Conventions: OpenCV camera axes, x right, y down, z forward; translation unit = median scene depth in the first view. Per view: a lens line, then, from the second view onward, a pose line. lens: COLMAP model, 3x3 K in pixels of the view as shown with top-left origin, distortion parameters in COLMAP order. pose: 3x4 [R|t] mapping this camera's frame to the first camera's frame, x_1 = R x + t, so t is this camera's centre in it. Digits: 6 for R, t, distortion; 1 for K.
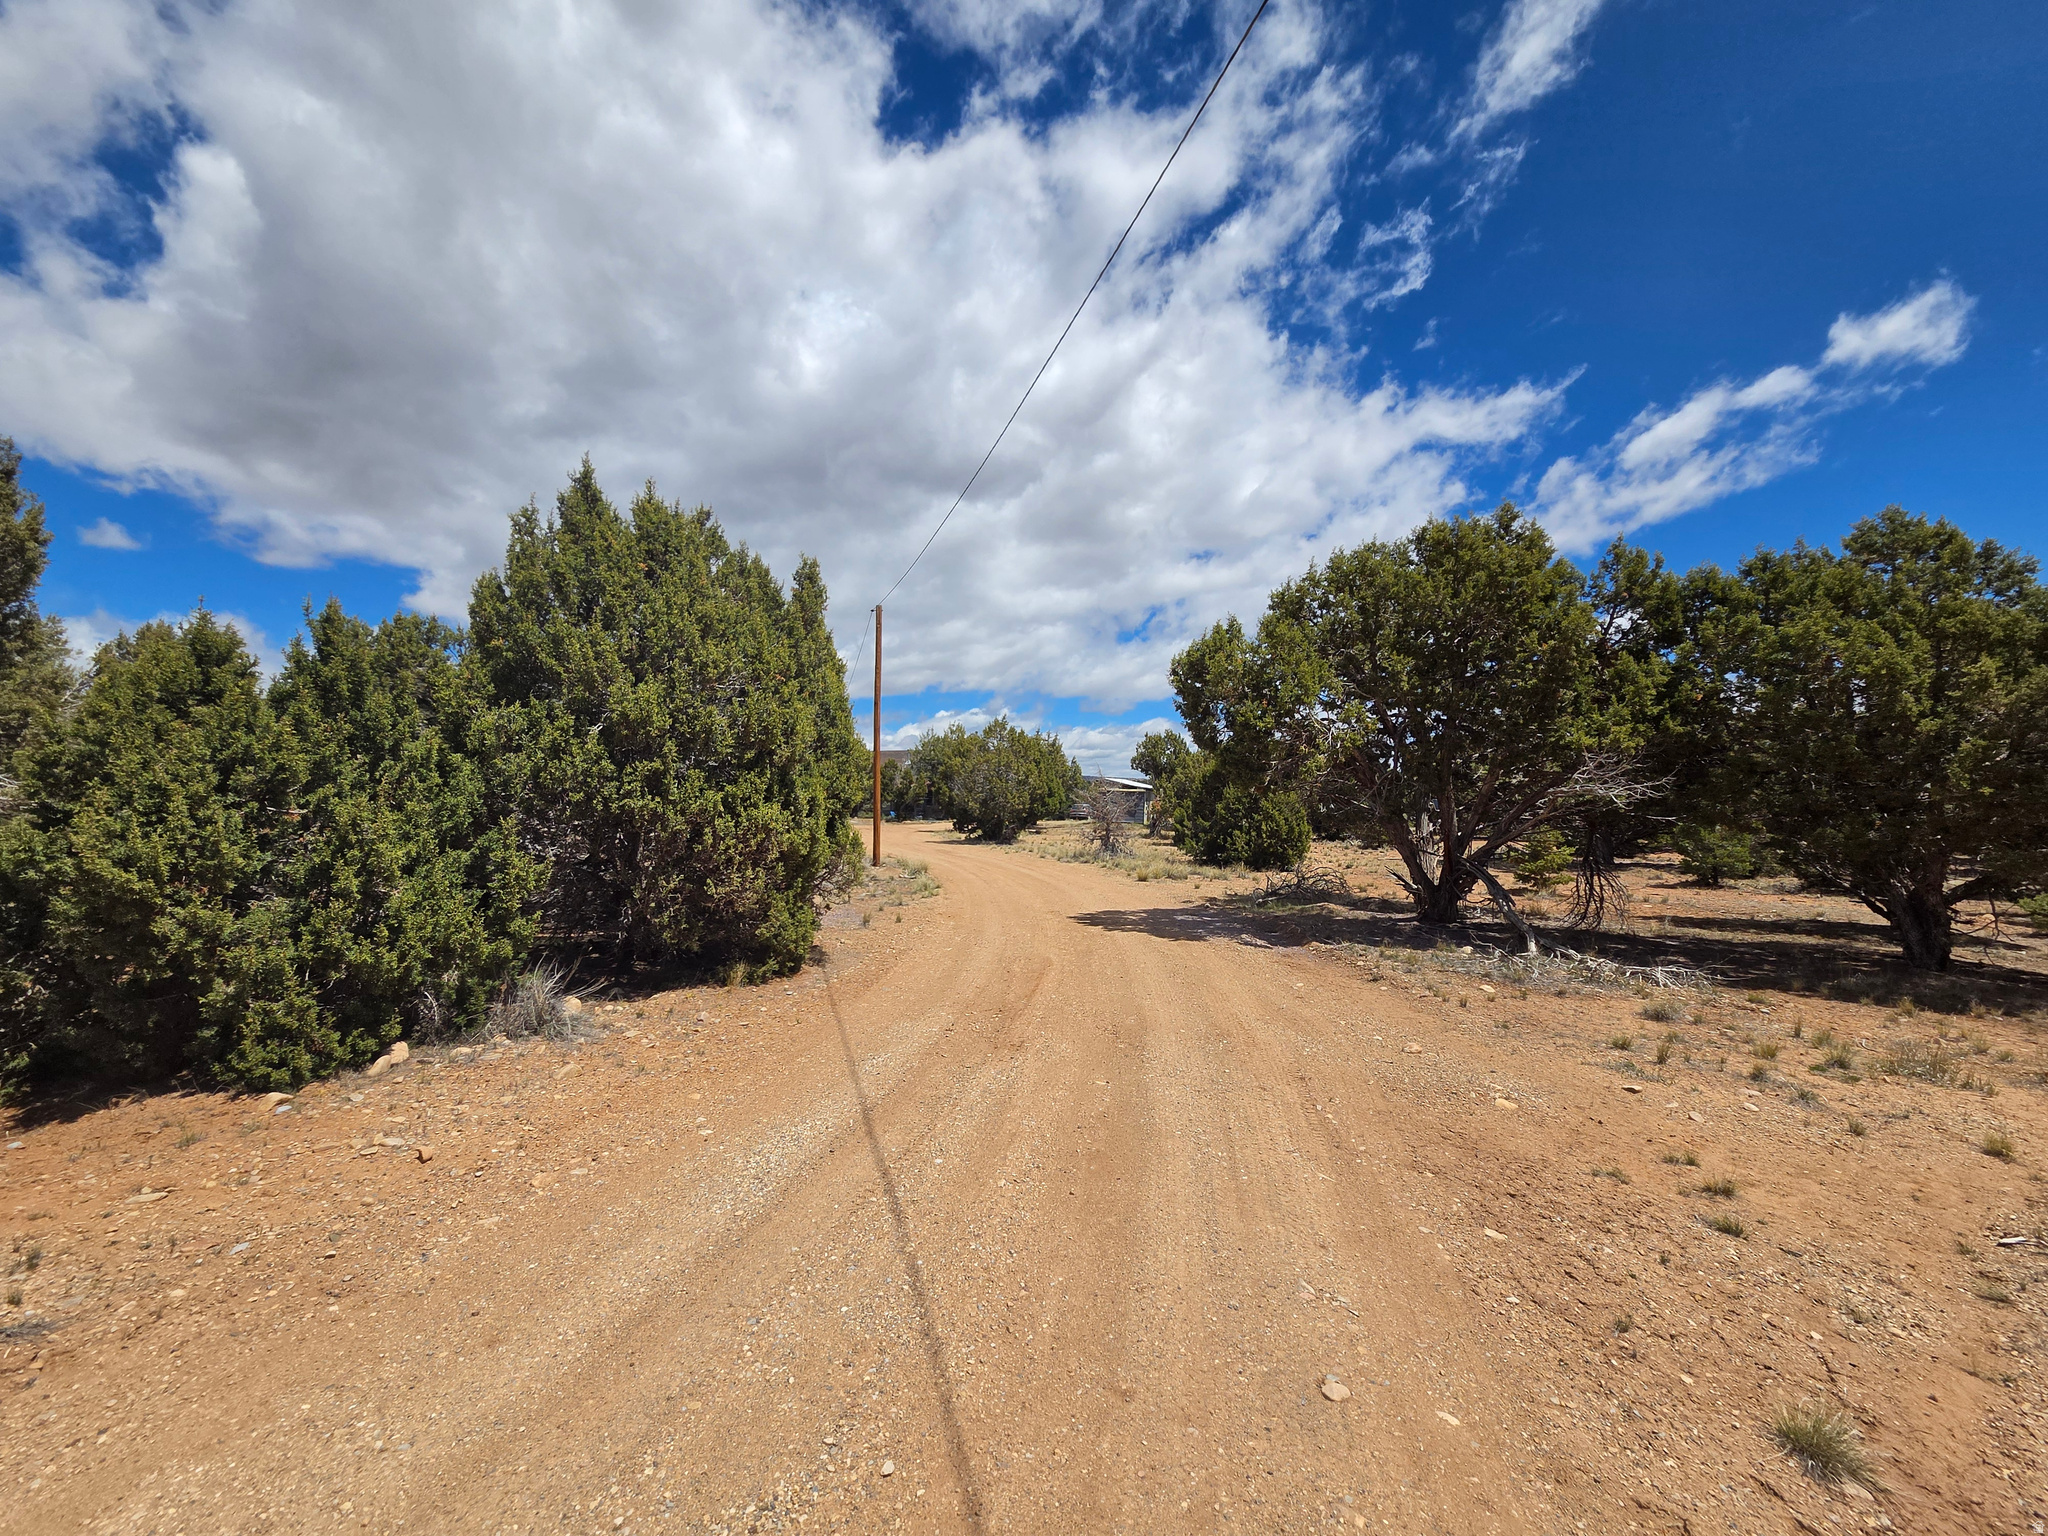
lens RADIAL K [[839.5, 0, 1024.6], [0, 839.5, 765.2], [0, 0, 1]] dist [-0.002858, 0.000709]
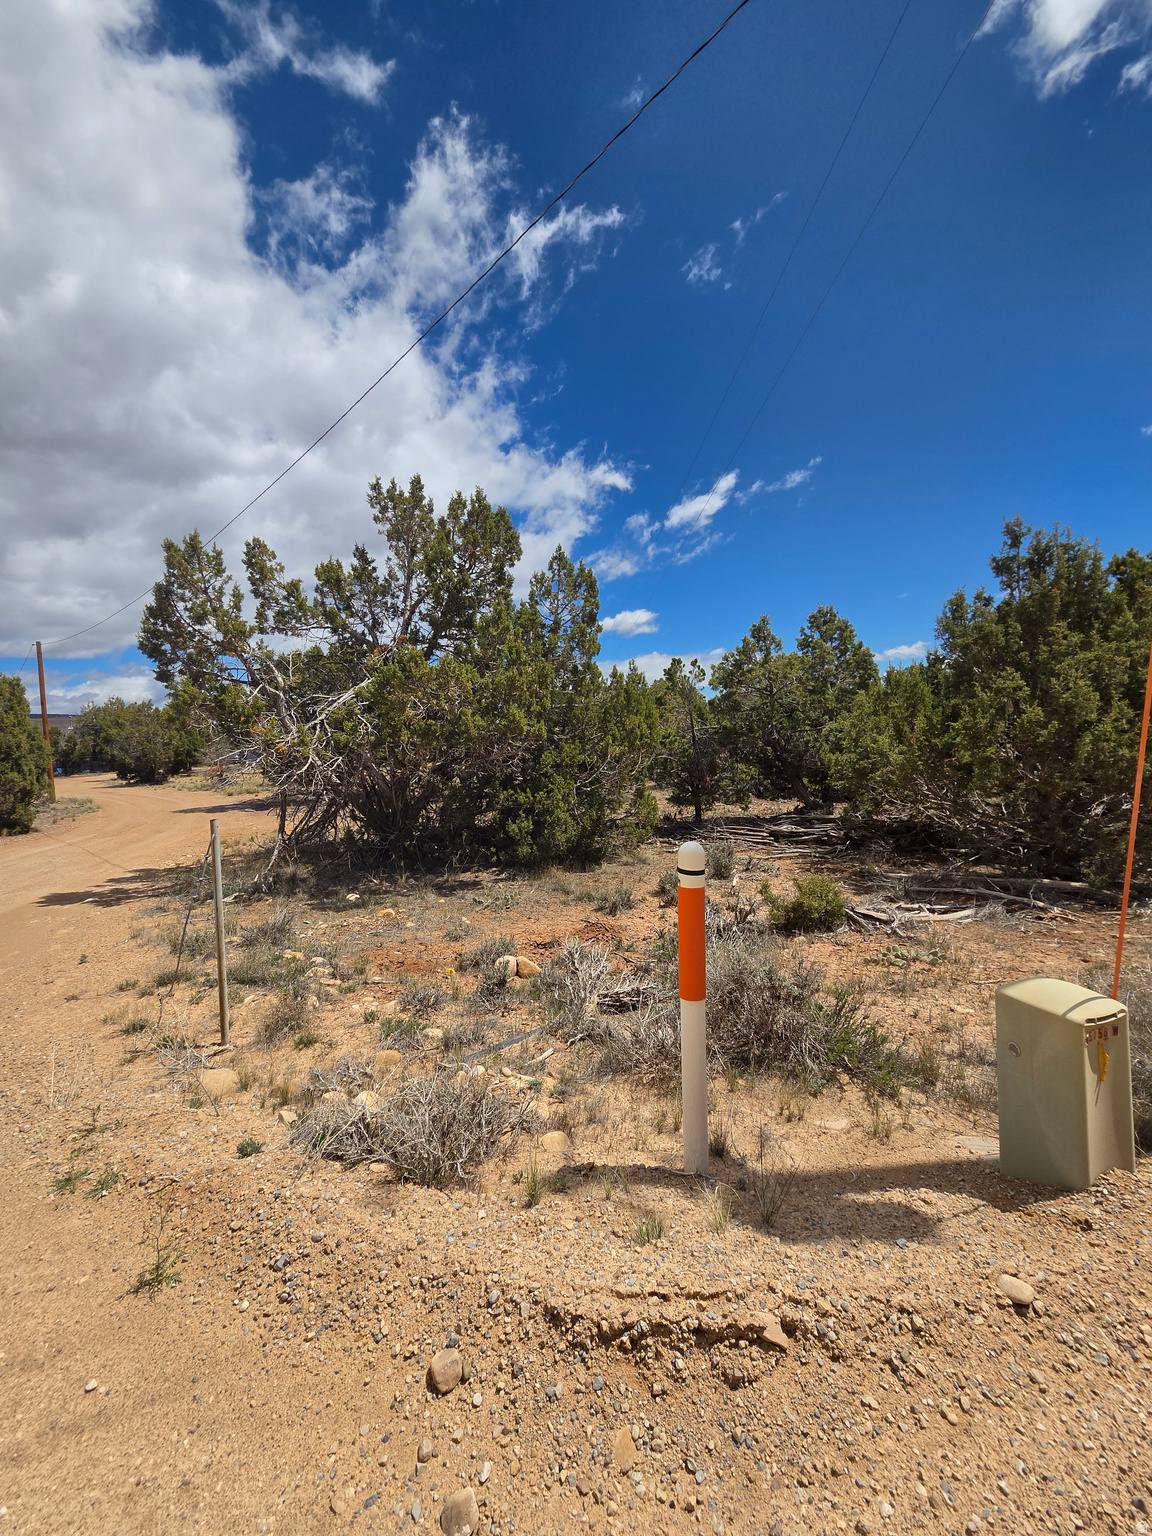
lens RADIAL K [[629.6, 0, 580.1], [0, 629.6, 762.6], [0, 0, 1]] dist [-0.002858, 0.000709]
pose [[0.856159, -0.070663, 0.511857, 0.082351], [0.029562, 0.995681, 0.088009, -0.037634], [-0.515865, -0.060218, 0.854551, -0.580433]]
